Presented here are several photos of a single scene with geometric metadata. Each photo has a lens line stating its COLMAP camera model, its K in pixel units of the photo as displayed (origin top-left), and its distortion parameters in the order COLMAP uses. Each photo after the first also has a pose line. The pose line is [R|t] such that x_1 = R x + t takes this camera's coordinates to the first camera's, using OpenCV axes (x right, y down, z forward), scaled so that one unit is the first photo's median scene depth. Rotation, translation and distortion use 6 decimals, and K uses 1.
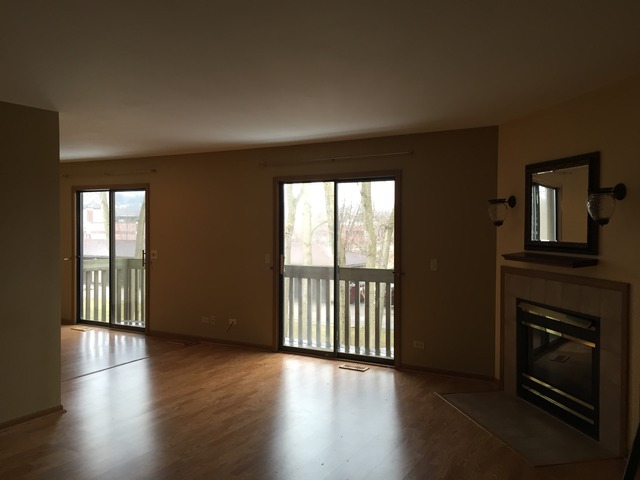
lens RADIAL K [[544.5, 0, 320.0], [0, 544.5, 240.0], [0, 0, 1]] dist [0.072551, -0.090426]
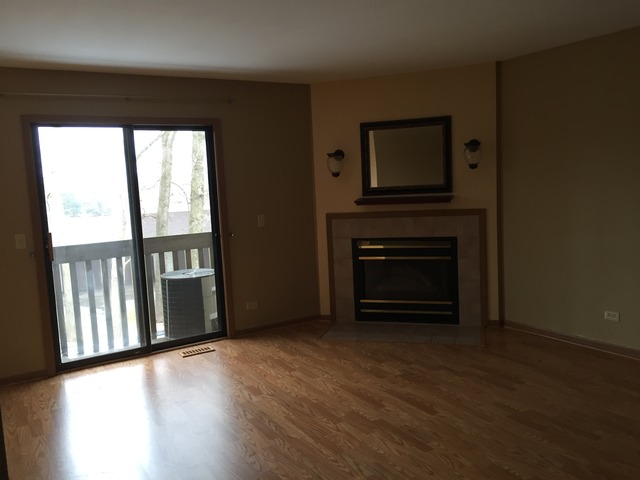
lens RADIAL K [[544.5, 0, 320.0], [0, 544.5, 240.0], [0, 0, 1]] dist [0.072551, -0.090426]
pose [[0.476092, -0.117561, 0.871502, -0.561853], [0.071968, 0.992908, 0.094623, -0.004644], [-0.876445, 0.017670, 0.481177, 0.416111]]
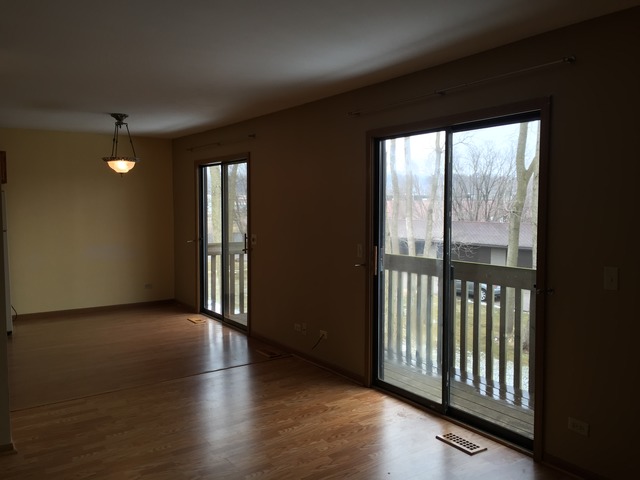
lens RADIAL K [[544.5, 0, 320.0], [0, 544.5, 240.0], [0, 0, 1]] dist [0.072551, -0.090426]
pose [[0.900319, 0.023703, -0.434586, 0.177590], [-0.006505, 0.999137, 0.041018, -0.008844], [0.435183, -0.034102, 0.899696, 0.400327]]
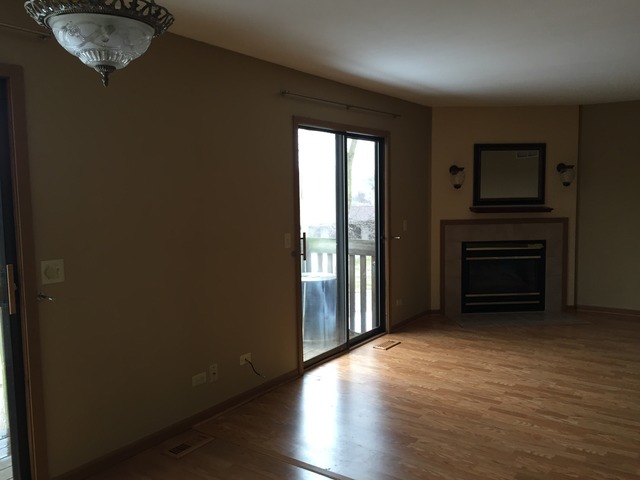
lens RADIAL K [[544.5, 0, 320.0], [0, 544.5, 240.0], [0, 0, 1]] dist [0.072551, -0.090426]
pose [[0.085377, -0.090264, 0.992252, -0.831068], [0.038872, 0.995431, 0.087208, -0.024958], [-0.995590, 0.031126, 0.088495, 1.014797]]
